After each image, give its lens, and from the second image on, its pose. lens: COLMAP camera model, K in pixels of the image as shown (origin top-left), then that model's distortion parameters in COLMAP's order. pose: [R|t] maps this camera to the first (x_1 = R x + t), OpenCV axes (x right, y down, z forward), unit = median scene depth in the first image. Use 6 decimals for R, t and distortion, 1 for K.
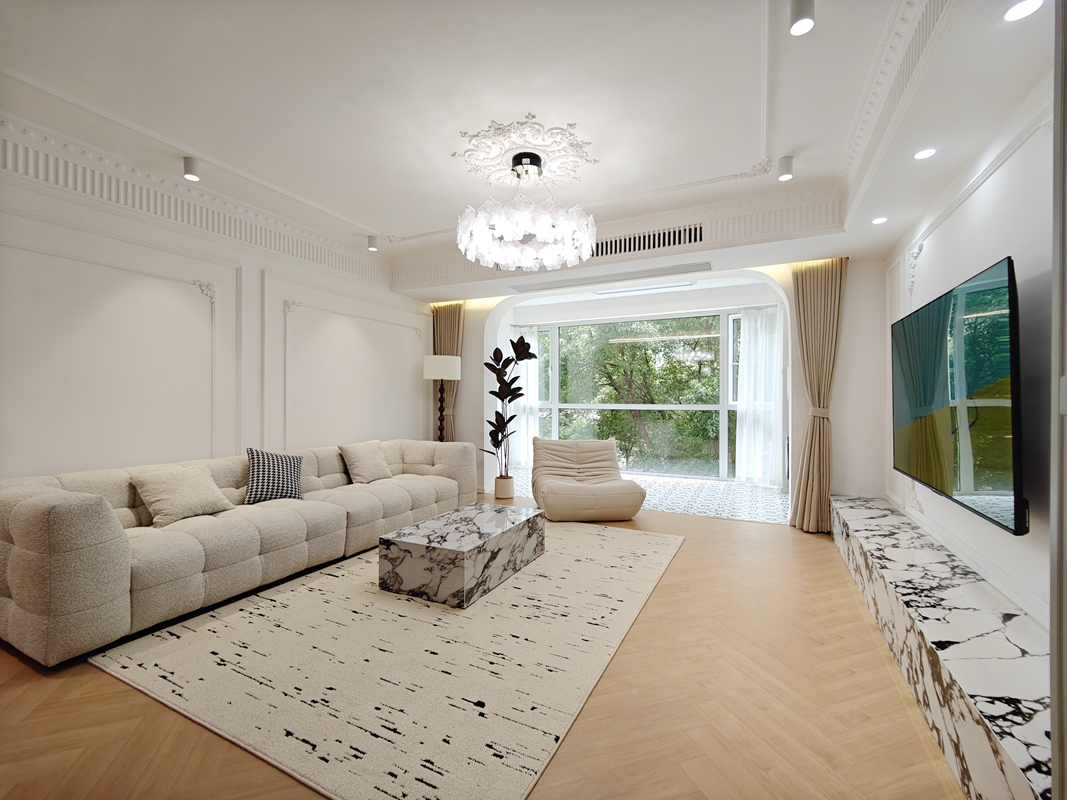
lens RADIAL K [[463.5, 0, 536.8], [0, 463.5, 401.5], [0, 0, 1]] dist [-0.001223, -0.001023]
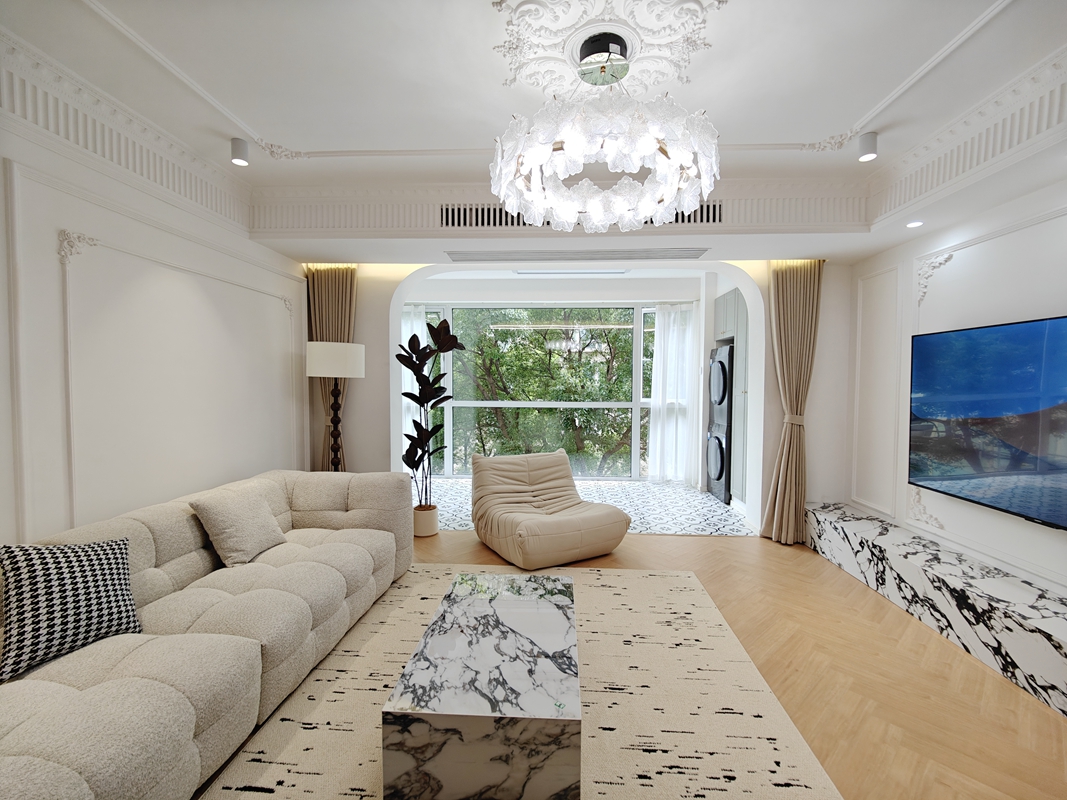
lens RADIAL K [[464.4, 0, 535.6], [0, 464.4, 401.1], [0, 0, 1]] dist [-0.006245, -0.001109]
pose [[0.920978, -0.013100, 0.389394, -0.207395], [-0.001995, 0.999263, 0.038337, -0.040566], [-0.389609, -0.036085, 0.920273, 0.257107]]
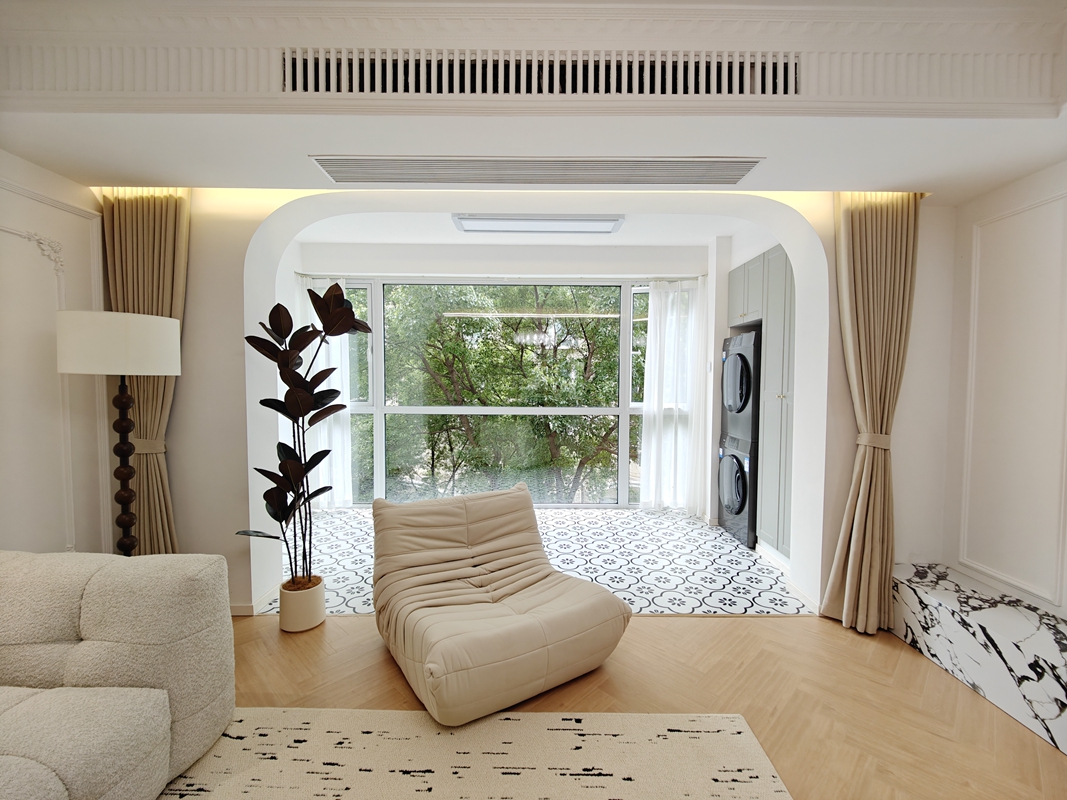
lens RADIAL K [[463.5, 0, 536.8], [0, 463.5, 401.5], [0, 0, 1]] dist [-0.001223, -0.001023]
pose [[0.899175, -0.016297, 0.437286, -0.061848], [-0.002833, 0.999069, 0.043059, -0.043812], [-0.437580, -0.039956, 0.898291, 0.506670]]
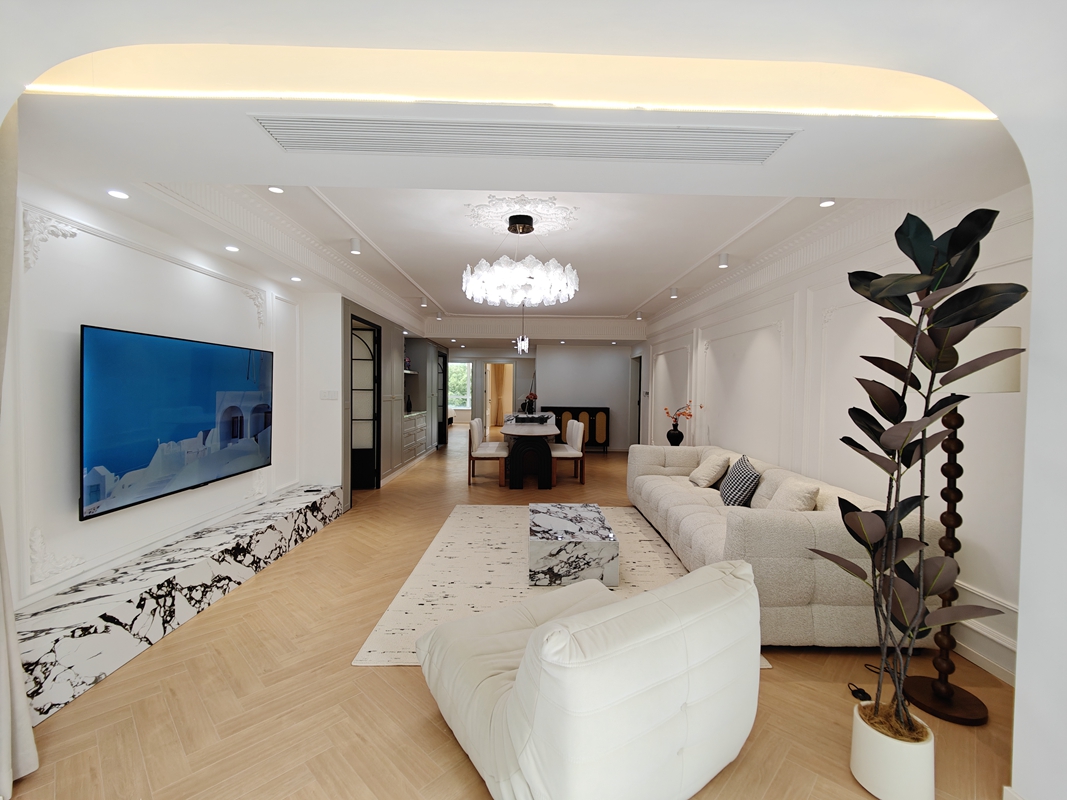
lens RADIAL K [[464.4, 0, 535.6], [0, 464.4, 401.1], [0, 0, 1]] dist [-0.006245, -0.001109]
pose [[-0.889228, 0.000431, -0.457463, 0.289878], [-0.014449, 0.999474, 0.029028, -0.047611], [0.457235, 0.032422, -0.888755, 1.228211]]
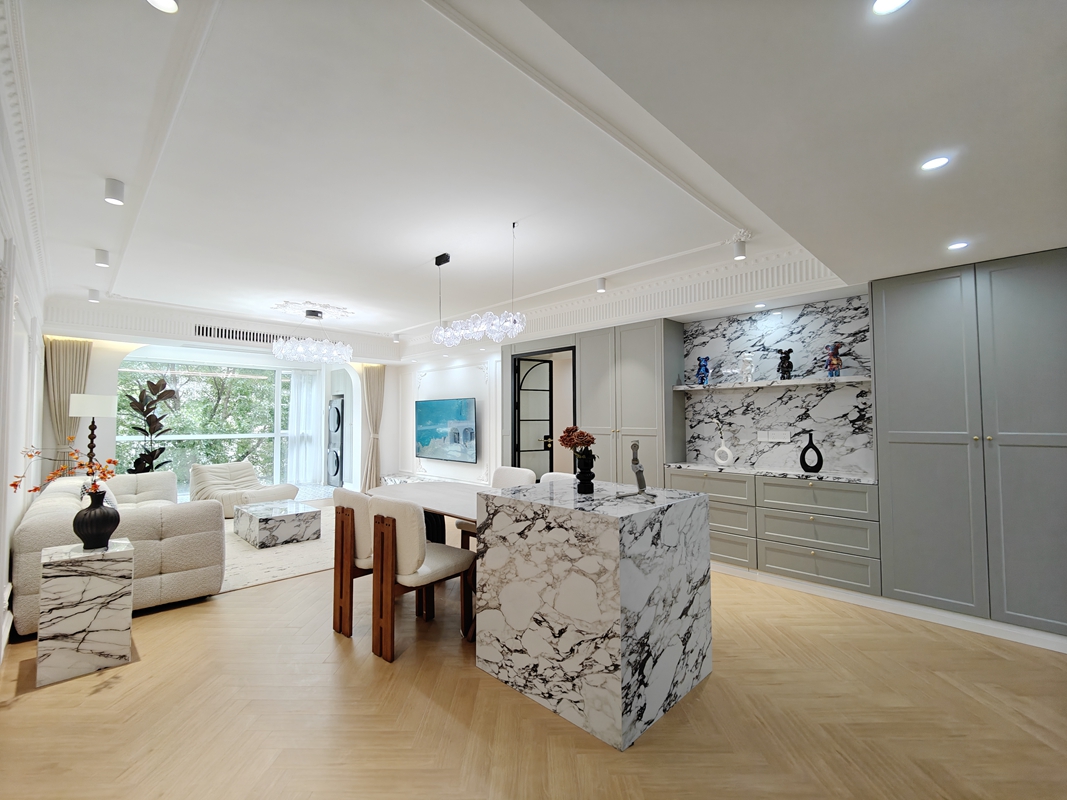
lens RADIAL K [[464.4, 0, 535.6], [0, 464.4, 401.1], [0, 0, 1]] dist [-0.006245, -0.001109]
pose [[0.326636, 0.035432, 0.944486, -0.890862], [0.010563, 0.999098, -0.041134, -0.031420], [-0.945091, 0.023413, 0.325967, -0.286825]]
